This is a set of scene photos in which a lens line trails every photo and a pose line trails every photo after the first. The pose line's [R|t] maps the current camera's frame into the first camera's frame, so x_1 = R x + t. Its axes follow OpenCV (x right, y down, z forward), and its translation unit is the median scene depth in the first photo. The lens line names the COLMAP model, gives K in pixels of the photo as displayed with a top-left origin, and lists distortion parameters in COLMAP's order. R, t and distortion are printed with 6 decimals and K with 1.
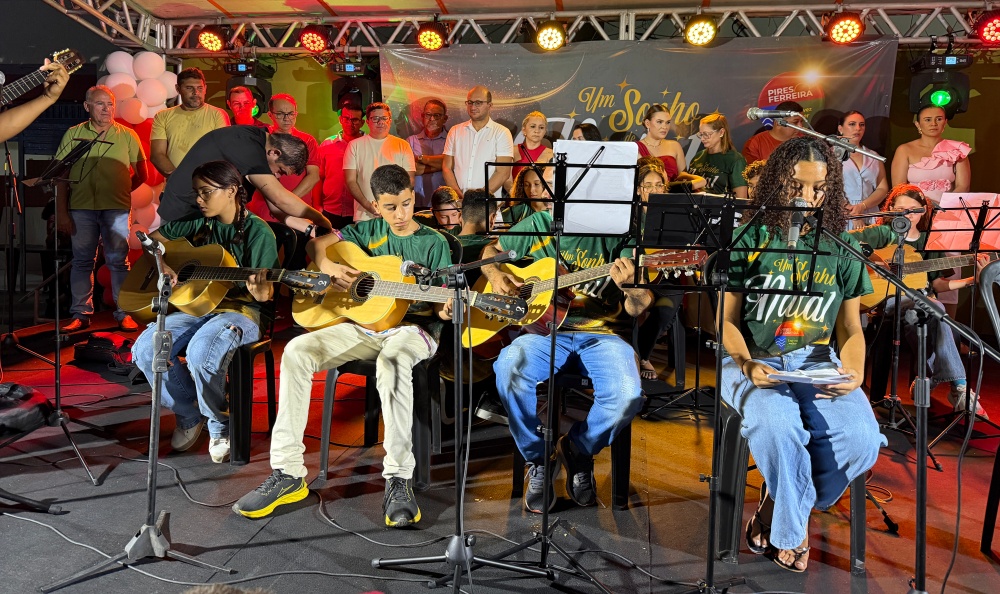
lens RADIAL K [[707.3, 0, 501.0], [0, 707.3, 237.5], [0, 0, 1]] dist [0.072552, -0.101878]
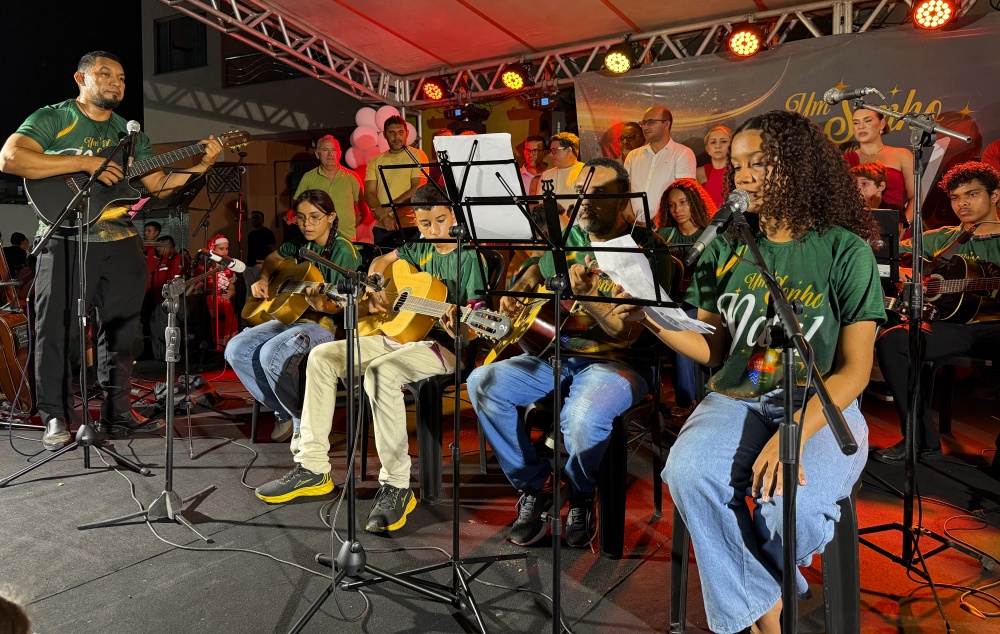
lens RADIAL K [[703.5, 0, 499.6], [0, 703.5, 278.9], [0, 0, 1]] dist [0.085195, -0.130156]
pose [[0.898465, 0.010621, -0.438916, 0.403082], [-0.010904, 0.999939, 0.001874, 0.033405], [0.438909, 0.003102, 0.898526, 0.140850]]
